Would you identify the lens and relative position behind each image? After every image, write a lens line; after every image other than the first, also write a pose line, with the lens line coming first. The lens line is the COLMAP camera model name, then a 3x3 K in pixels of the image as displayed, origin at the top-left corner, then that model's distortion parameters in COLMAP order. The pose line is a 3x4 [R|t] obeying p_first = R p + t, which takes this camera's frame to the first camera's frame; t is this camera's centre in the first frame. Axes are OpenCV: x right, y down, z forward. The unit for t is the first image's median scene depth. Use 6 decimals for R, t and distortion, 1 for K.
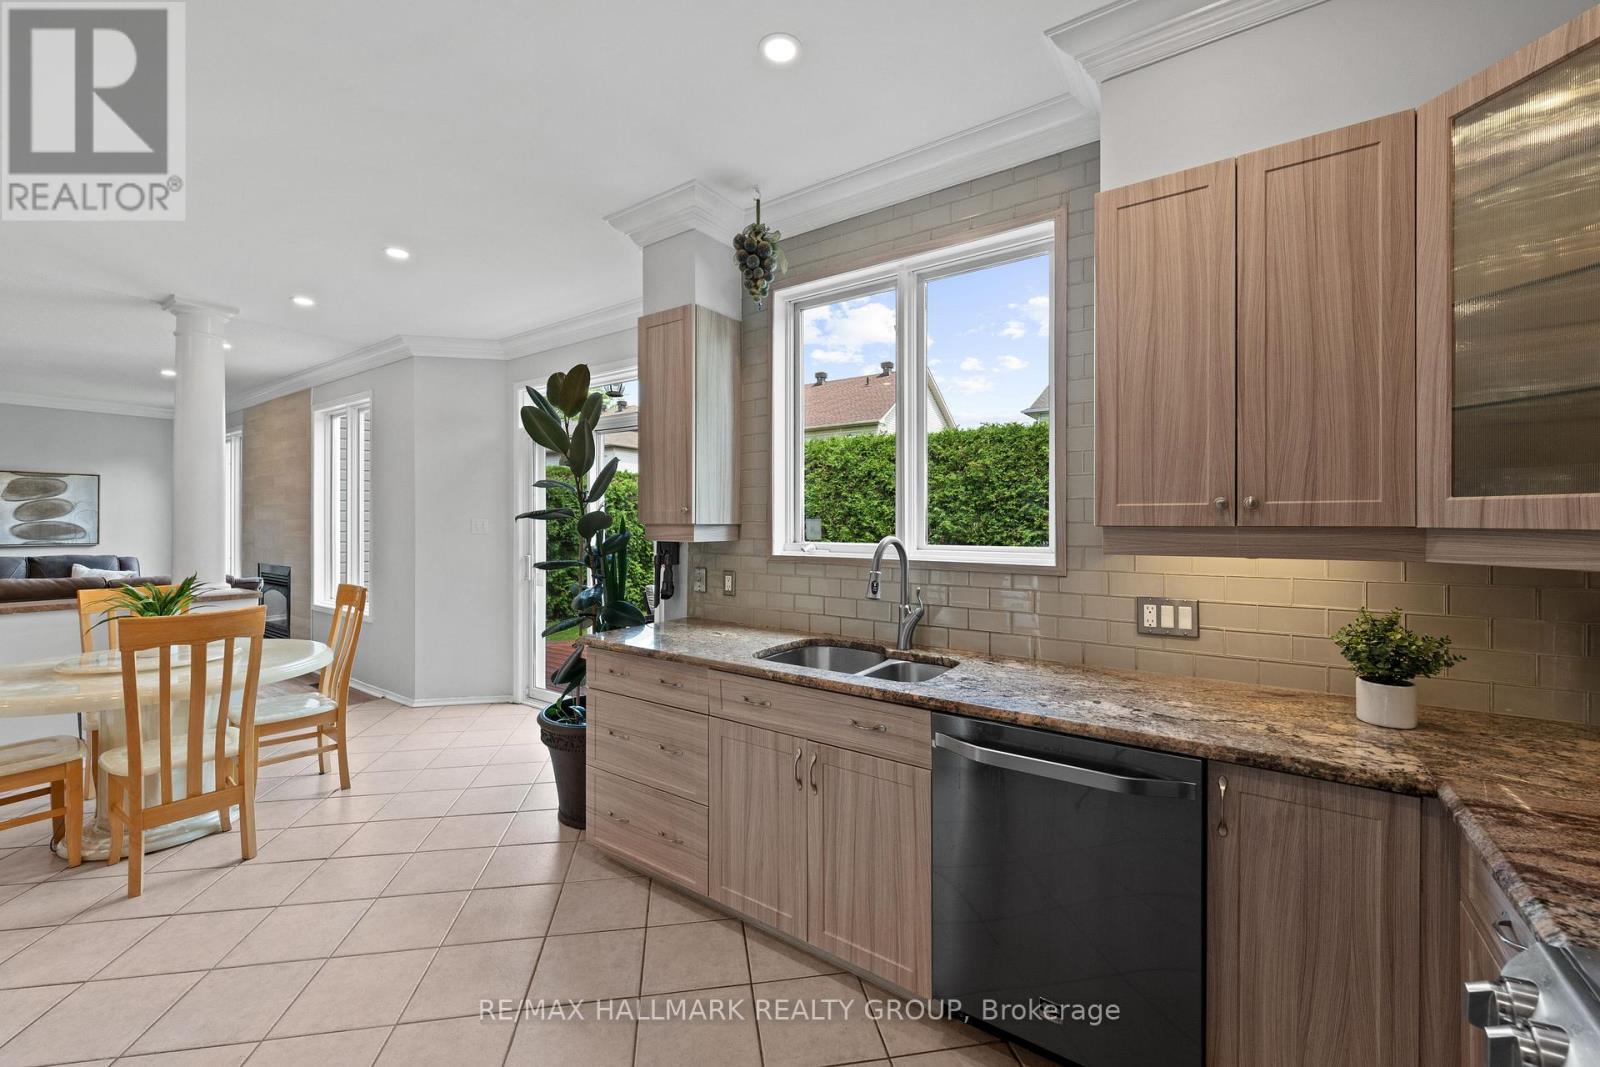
lens RADIAL K [[632.6, 0, 798.6], [0, 632.6, 522.9], [0, 0, 1]] dist [0.001319, 0.000165]
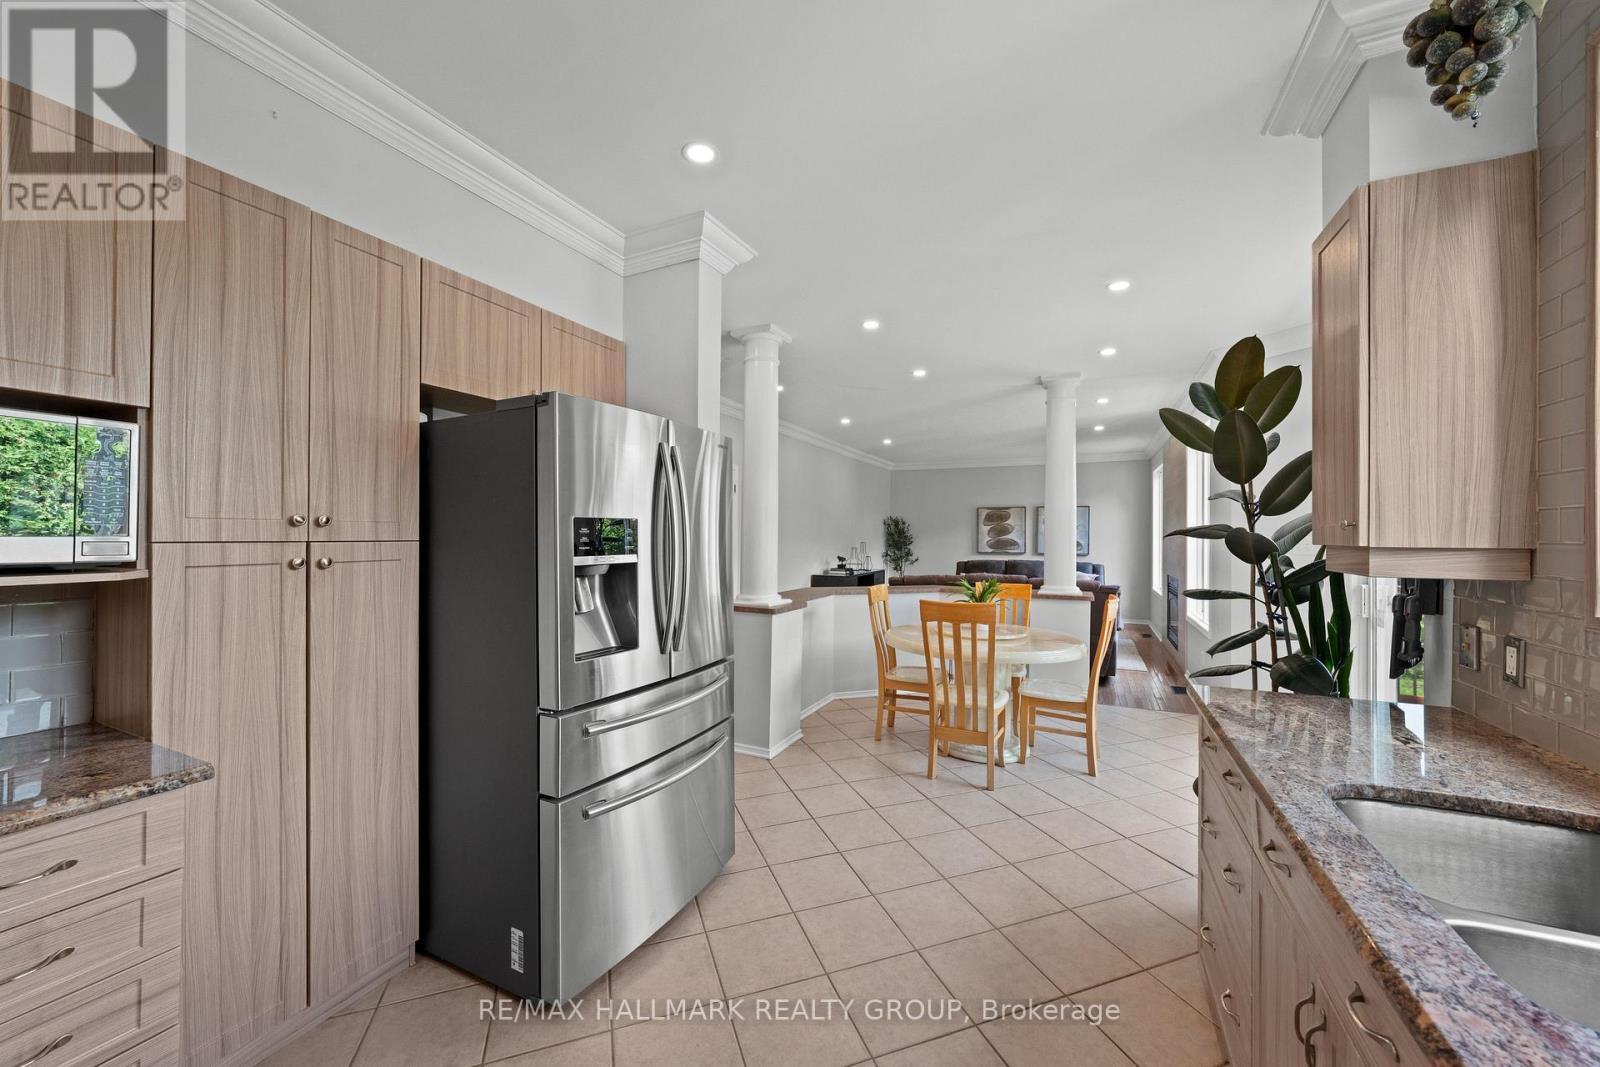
lens RADIAL K [[598.2, 0, 799.1], [0, 598.2, 529.9], [0, 0, 1]] dist [-0.001455, -0.000012]
pose [[0.162026, -0.010924, -0.986726, 0.234610], [-0.005476, 0.999913, -0.011970, -0.003759], [0.986771, 0.007343, 0.161952, 0.283030]]
